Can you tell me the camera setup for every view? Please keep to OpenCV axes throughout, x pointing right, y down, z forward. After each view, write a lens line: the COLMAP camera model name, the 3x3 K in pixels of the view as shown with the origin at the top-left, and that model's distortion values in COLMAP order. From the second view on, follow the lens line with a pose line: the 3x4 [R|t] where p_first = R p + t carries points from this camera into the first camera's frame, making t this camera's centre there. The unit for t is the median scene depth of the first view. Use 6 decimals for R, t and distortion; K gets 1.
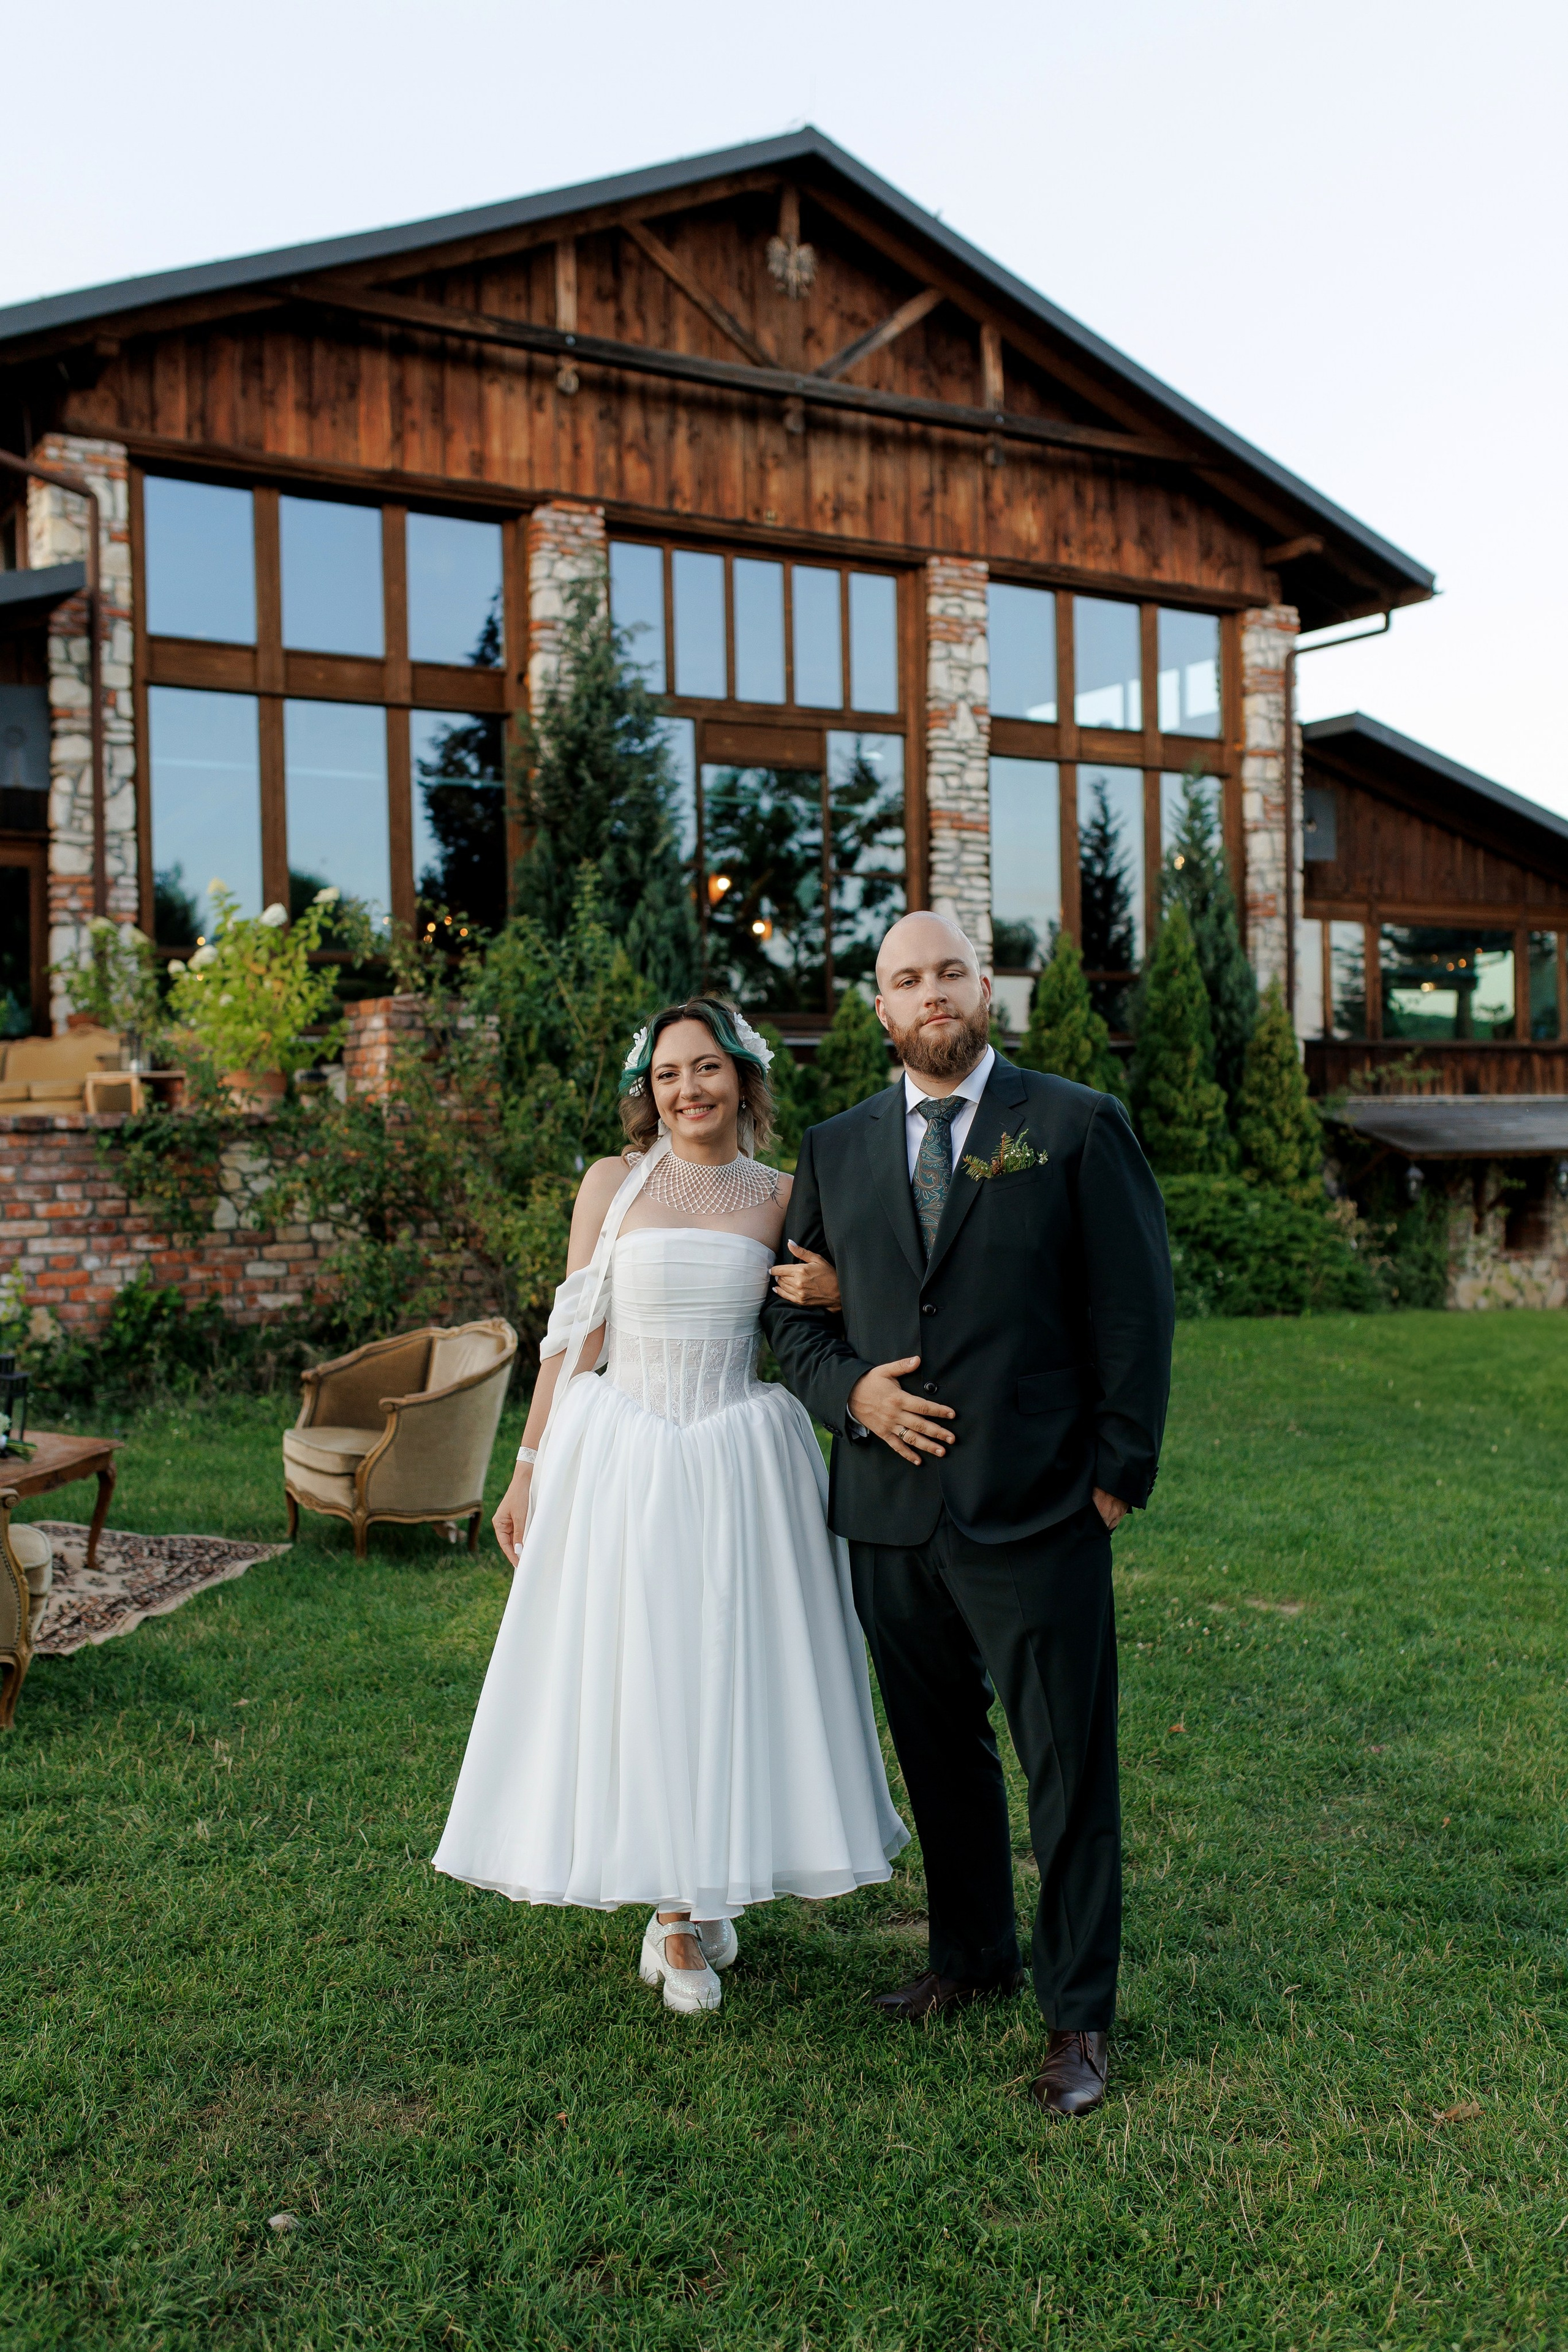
lens RADIAL K [[2233.7, 0, 781.5], [0, 2233.7, 1159.1], [0, 0, 1]] dist [0.001357, 0.002681]
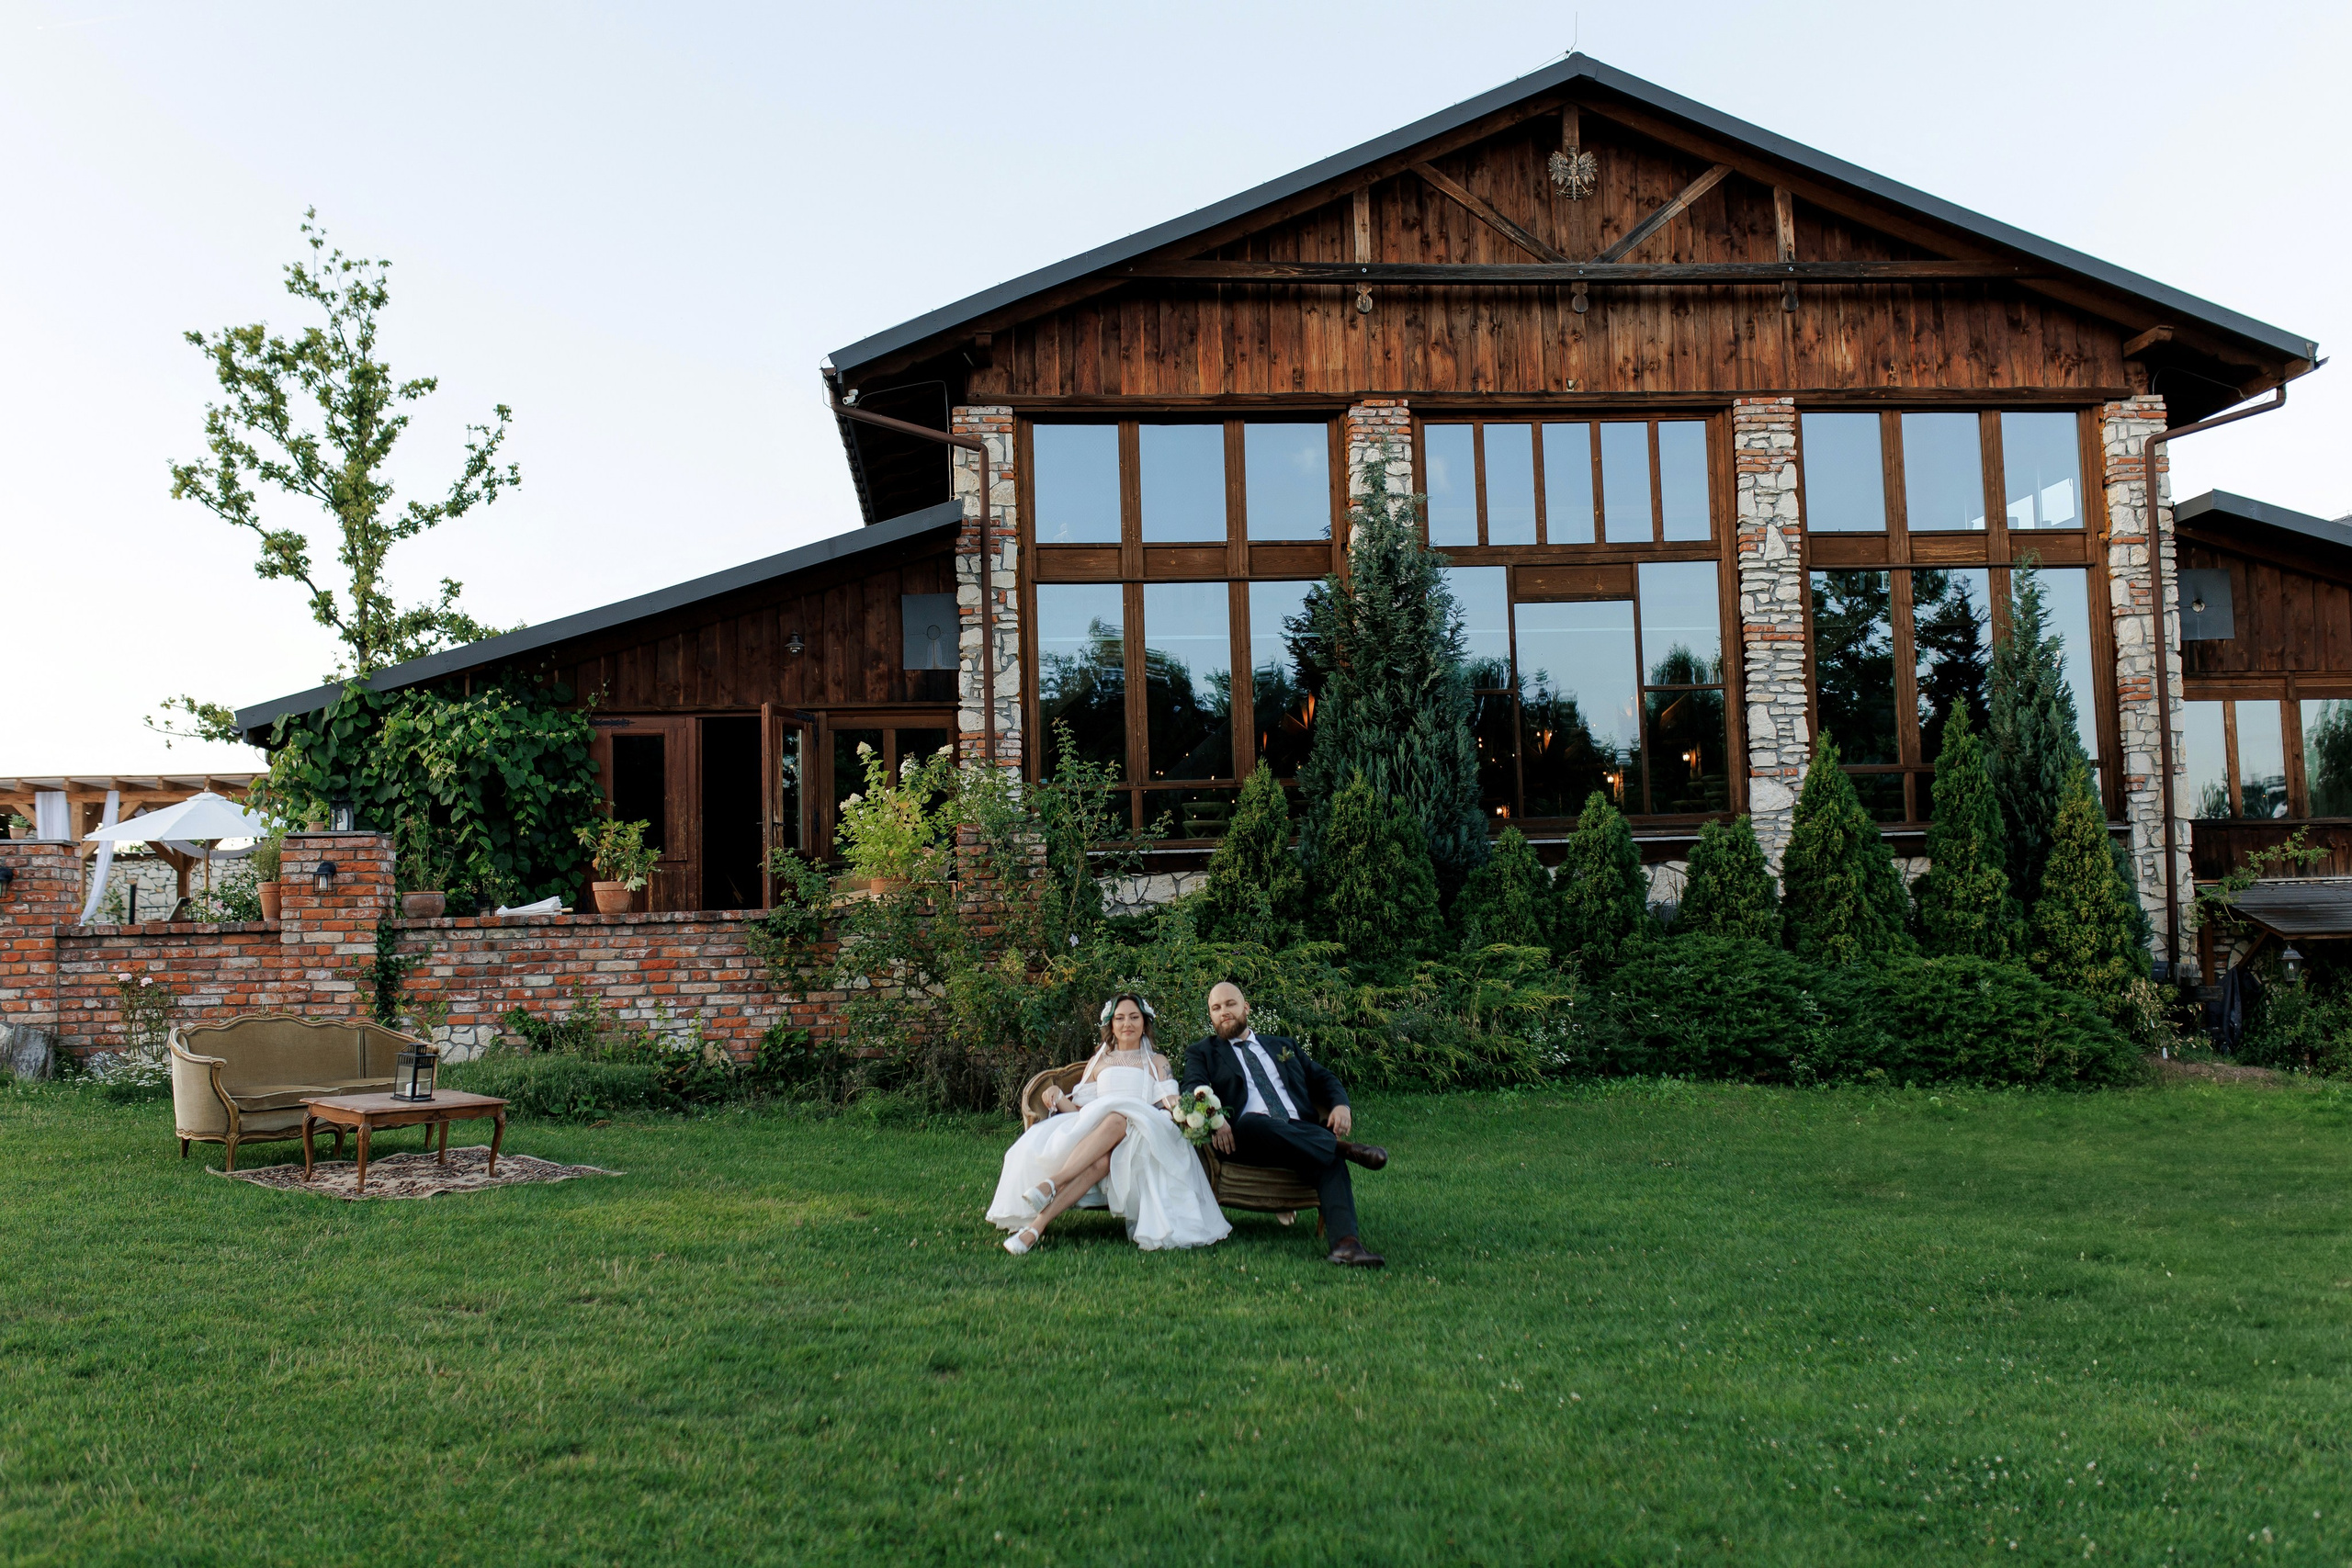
lens RADIAL K [[2236.1, 0, 1176.0], [0, 2236.1, 784.0], [0, 0, 1]] dist [0.001597, 0.000598]
pose [[0.894349, -0.042427, -0.445355, 0.309589], [0.006117, 0.996560, -0.082653, 0.010610], [0.447329, 0.071196, 0.891531, -0.098804]]
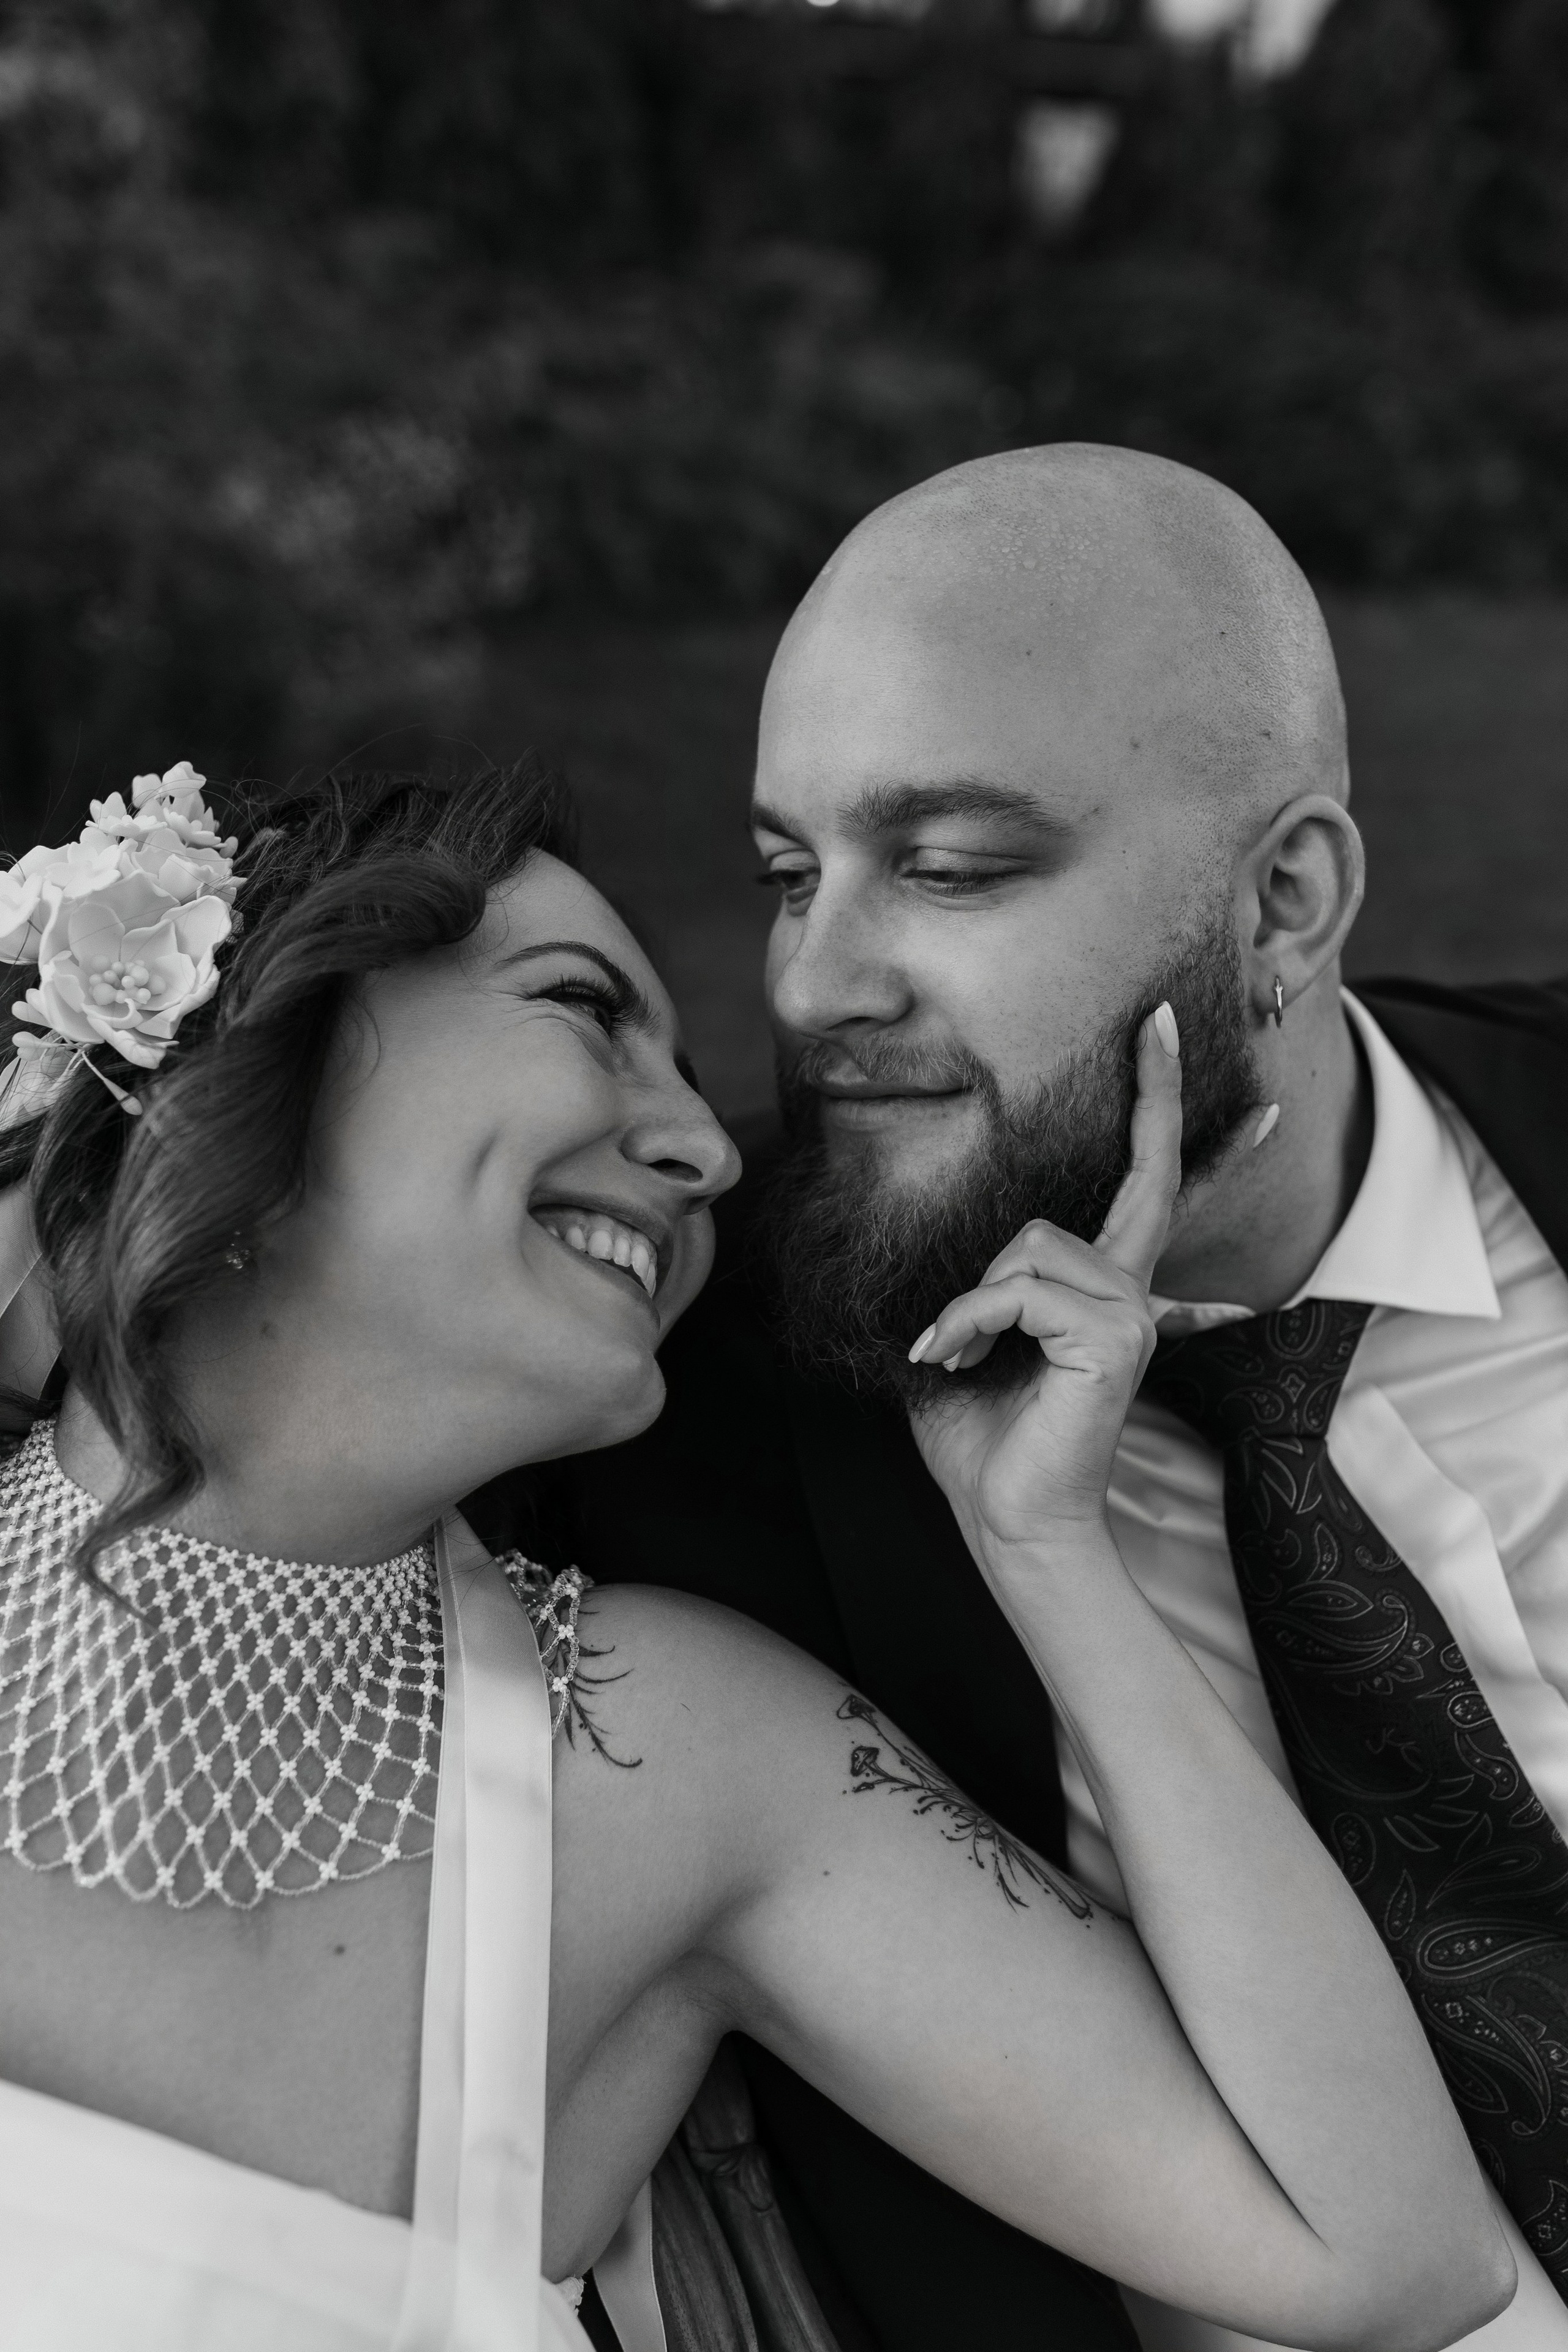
lens RADIAL K [[2334.6, 0, 784.0], [0, 2334.6, 1176.0], [0, 0, 1]] dist [-0.002573, 0.005569]
pose [[0.986586, 0.096310, -0.131807, 0.082325], [-0.044989, 0.936565, 0.347593, 0.010831], [0.156923, -0.337001, 0.928335, 0.329909]]
